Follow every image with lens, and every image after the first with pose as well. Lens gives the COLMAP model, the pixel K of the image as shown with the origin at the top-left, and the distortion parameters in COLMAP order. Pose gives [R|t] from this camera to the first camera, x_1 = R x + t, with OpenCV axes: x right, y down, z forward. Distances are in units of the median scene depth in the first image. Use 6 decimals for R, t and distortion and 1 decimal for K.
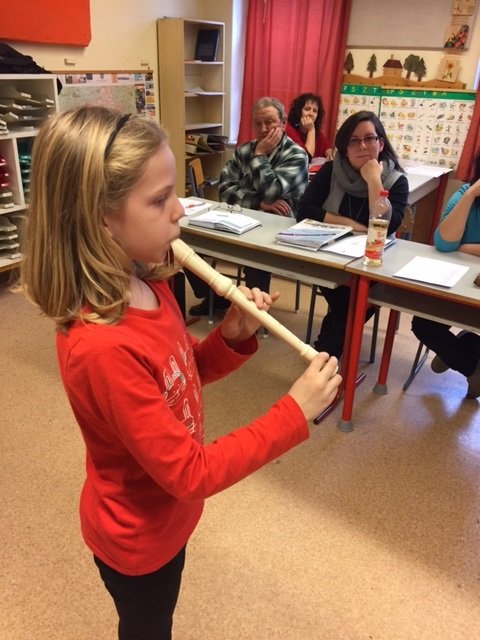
lens RADIAL K [[561.3, 0, 240.0], [0, 561.3, 320.0], [0, 0, 1]] dist [0.093331, -0.136510]
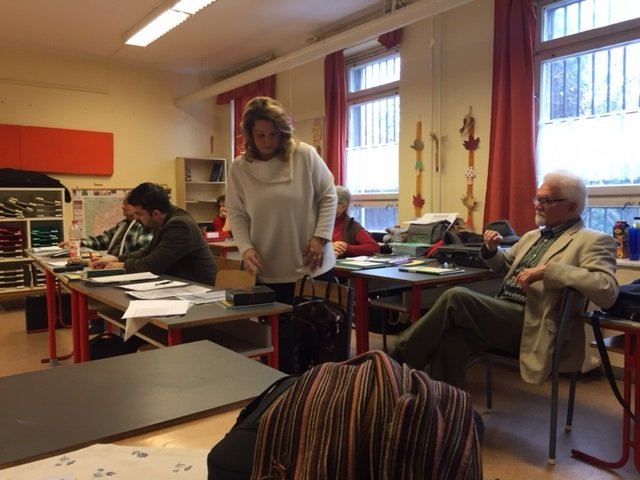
lens RADIAL K [[561.3, 0, 320.0], [0, 561.3, 240.0], [0, 0, 1]] dist [0.093331, -0.136510]
pose [[0.926168, -0.022921, -0.376413, 0.898983], [-0.114586, 0.933853, -0.338806, 0.190897], [0.359280, 0.356923, 0.862278, -0.153367]]
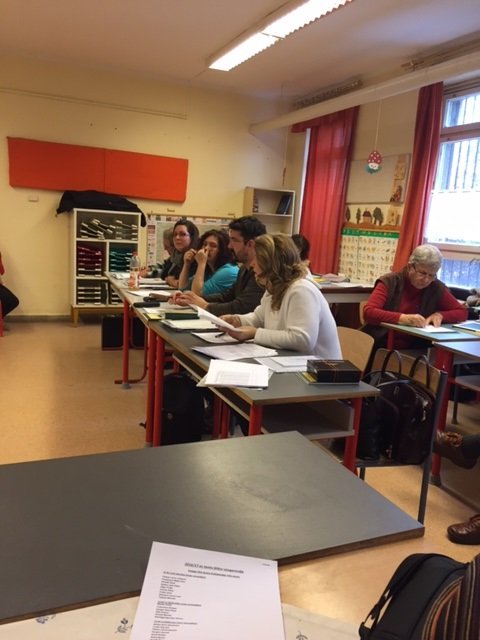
lens RADIAL K [[555.6, 0, 240.0], [0, 555.6, 320.0], [0, 0, 1]] dist [0.087096, -0.103489]
pose [[0.817072, 0.115811, -0.564785, 0.835680], [-0.270587, 0.942054, -0.198286, 0.140255], [0.509094, 0.314837, 0.801062, -0.148136]]
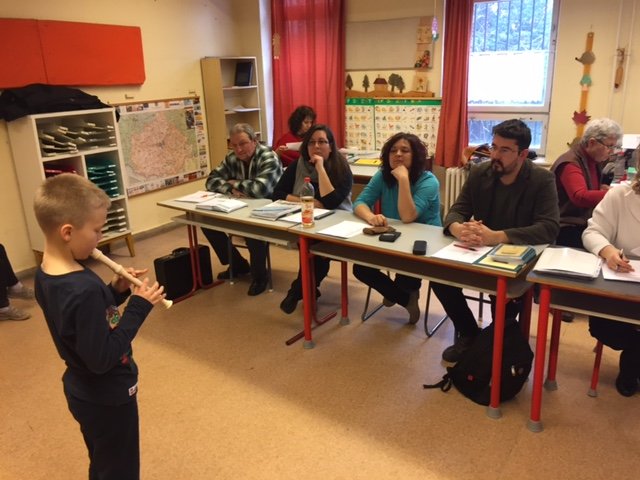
lens RADIAL K [[555.6, 0, 320.0], [0, 555.6, 240.0], [0, 0, 1]] dist [0.087096, -0.103489]
pose [[0.997898, -0.054708, -0.034748, 0.162721], [0.049917, 0.990733, -0.126317, 0.062841], [0.041337, 0.124317, 0.991381, -0.226208]]
